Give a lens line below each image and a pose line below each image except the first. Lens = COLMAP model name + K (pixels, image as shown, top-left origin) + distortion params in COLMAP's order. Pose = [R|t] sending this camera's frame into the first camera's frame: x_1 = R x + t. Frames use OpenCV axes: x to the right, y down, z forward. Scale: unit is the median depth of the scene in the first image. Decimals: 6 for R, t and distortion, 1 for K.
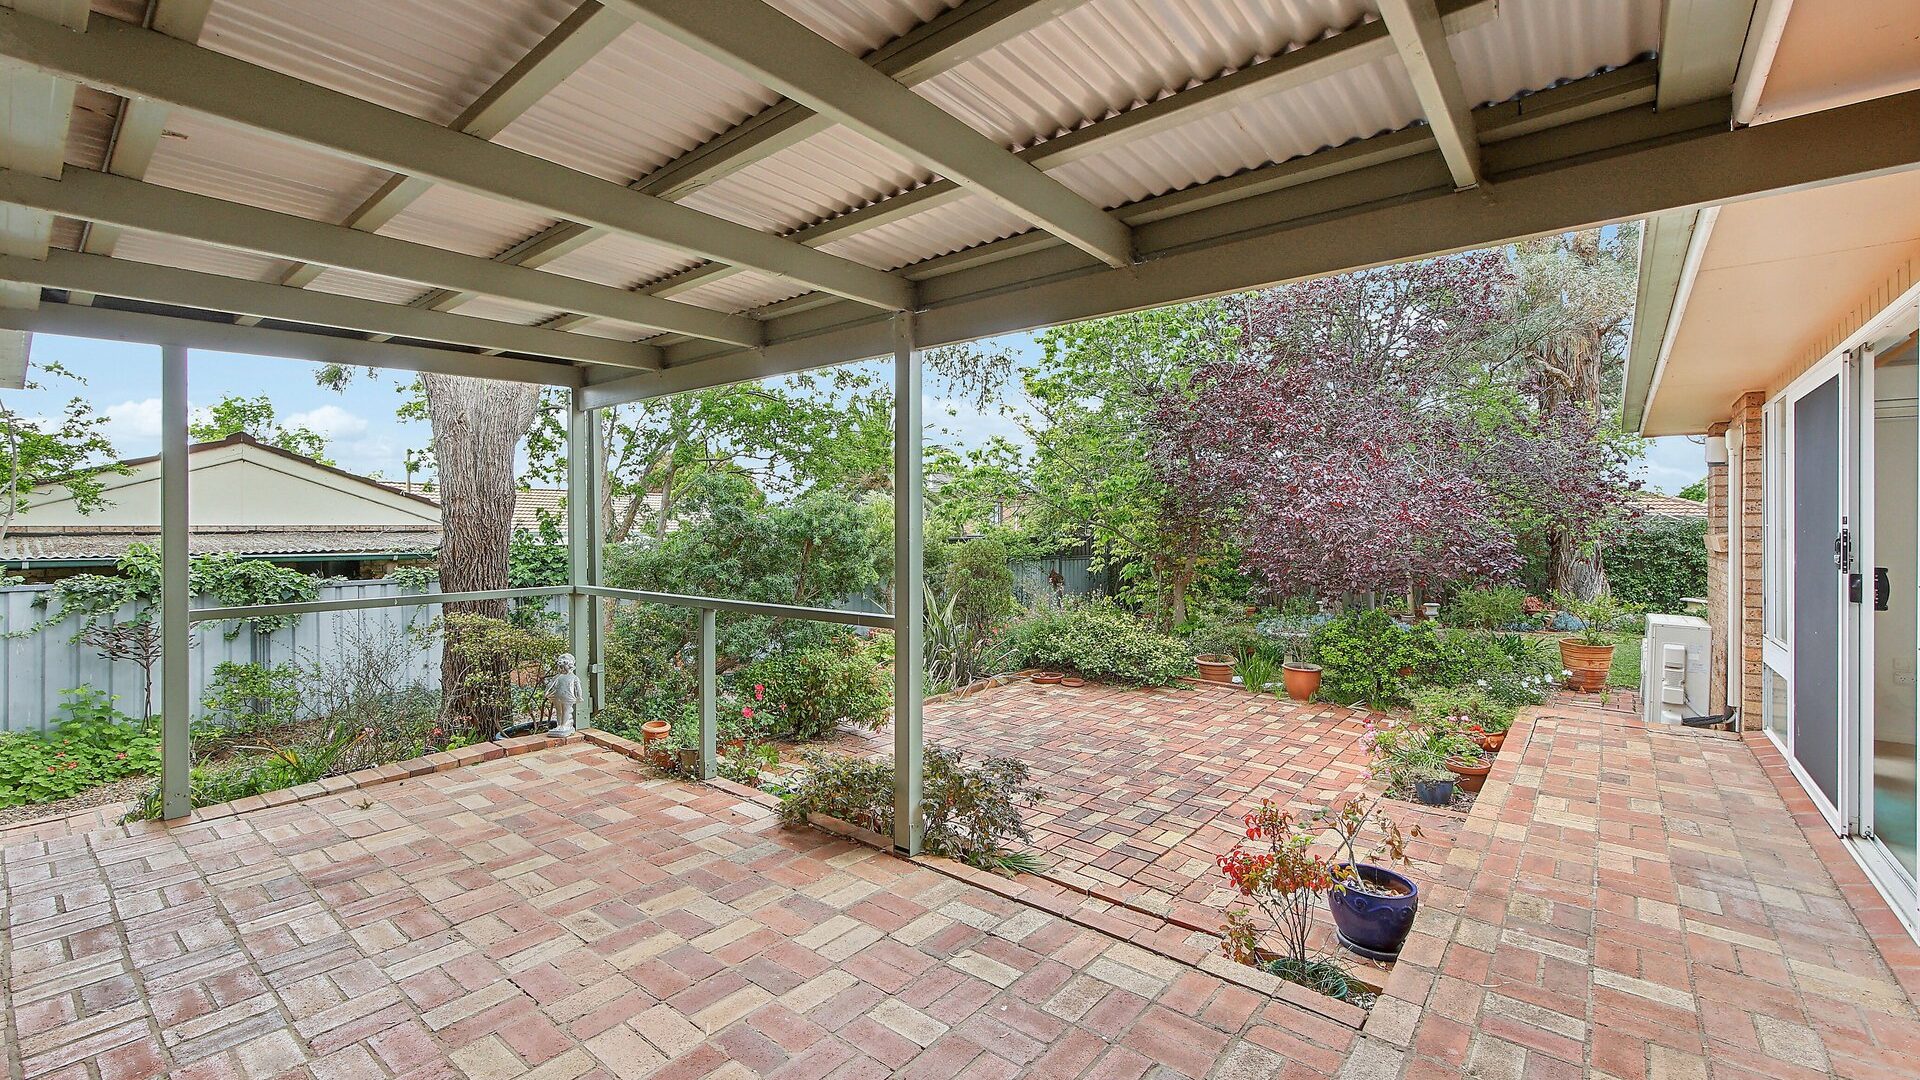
lens RADIAL K [[792.2, 0, 953.7], [0, 792.2, 552.0], [0, 0, 1]] dist [0.001700, 0.000289]
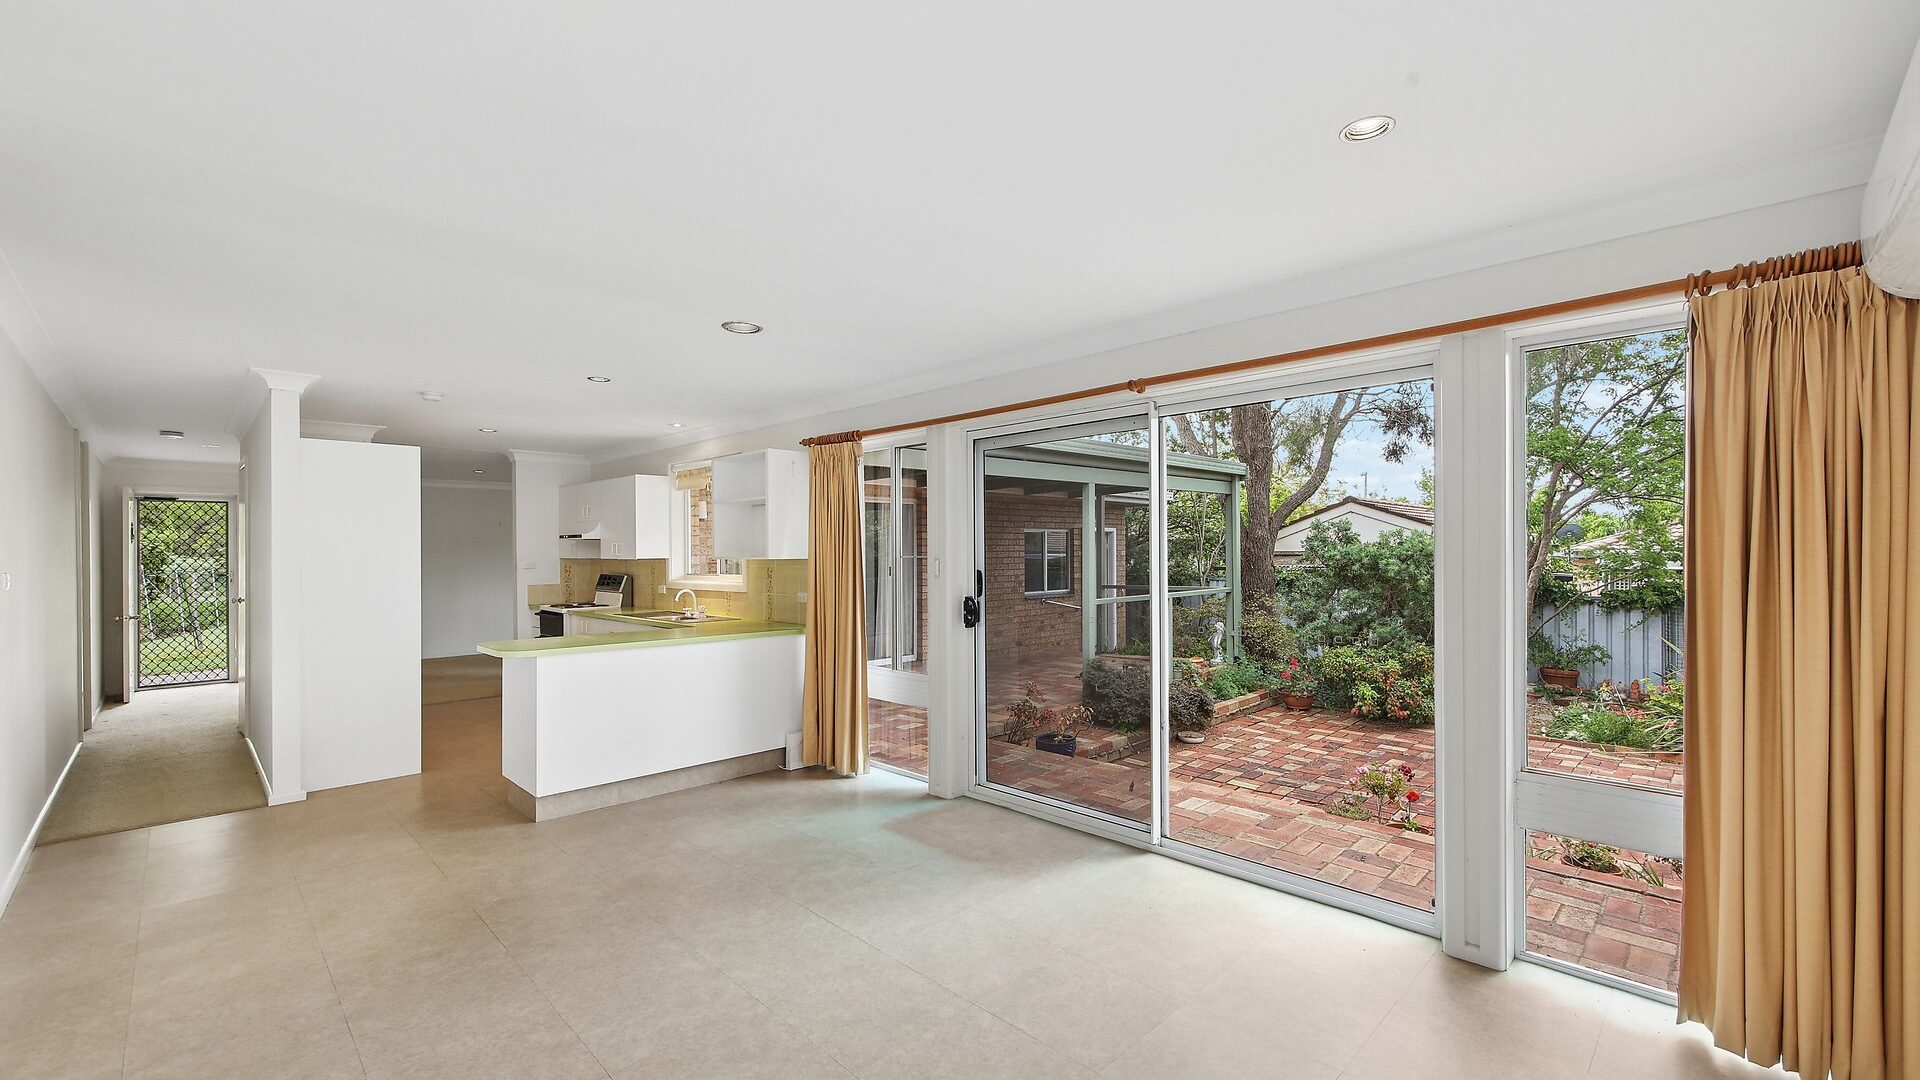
lens RADIAL K [[792.2, 0, 953.7], [0, 792.2, 552.0], [0, 0, 1]] dist [0.001700, 0.000289]
pose [[-0.096104, 0.003606, -0.995365, 1.722157], [-0.020246, 0.999779, 0.005577, -0.045762], [0.995165, 0.020688, -0.096010, 0.619980]]
